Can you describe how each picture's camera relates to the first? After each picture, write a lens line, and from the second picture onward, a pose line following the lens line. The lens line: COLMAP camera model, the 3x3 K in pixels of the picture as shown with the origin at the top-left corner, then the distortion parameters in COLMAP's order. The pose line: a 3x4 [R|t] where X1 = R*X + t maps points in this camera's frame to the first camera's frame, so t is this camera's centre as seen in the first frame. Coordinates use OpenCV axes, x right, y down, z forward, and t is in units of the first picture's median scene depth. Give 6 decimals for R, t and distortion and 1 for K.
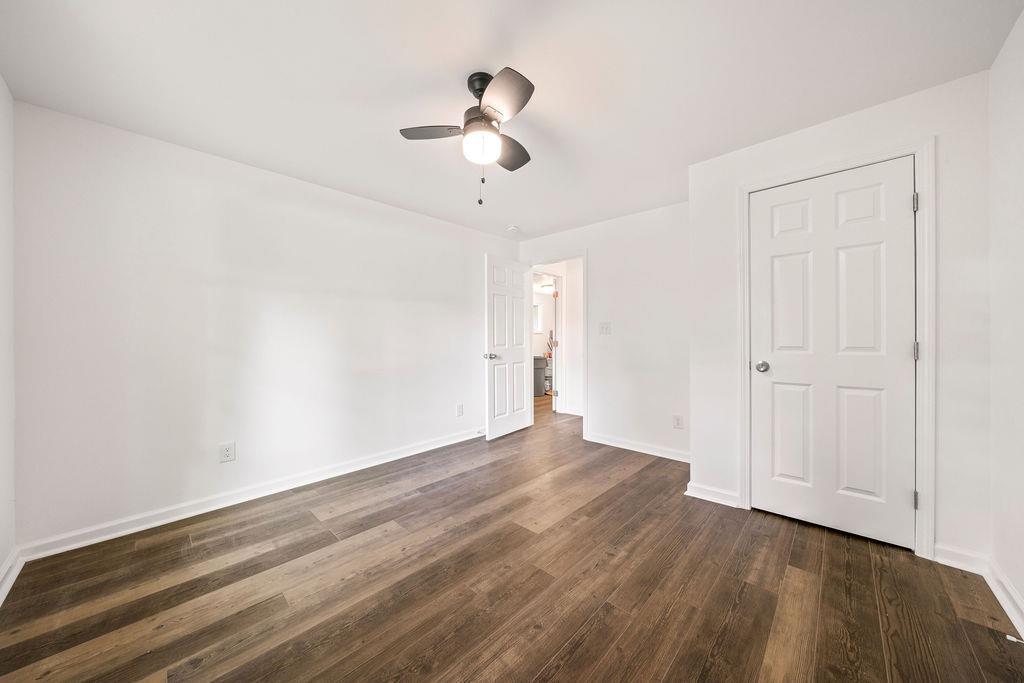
lens RADIAL K [[353.7, 0, 510.8], [0, 353.7, 342.6], [0, 0, 1]] dist [-0.000439, -0.000030]
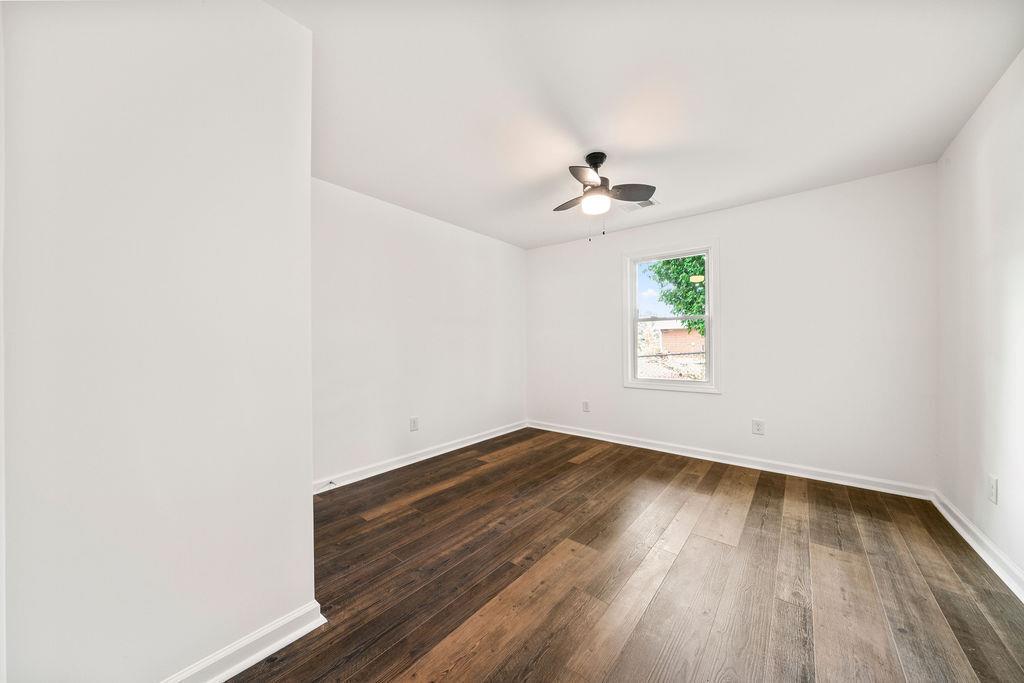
lens RADIAL K [[353.7, 0, 512.8], [0, 353.7, 342.9], [0, 0, 1]] dist [-0.000439, -0.000030]
pose [[-0.997403, 0.010981, -0.071175, 0.314036], [0.011232, 0.999932, -0.003128, -0.005087], [0.071136, -0.003919, -0.997459, 2.119969]]
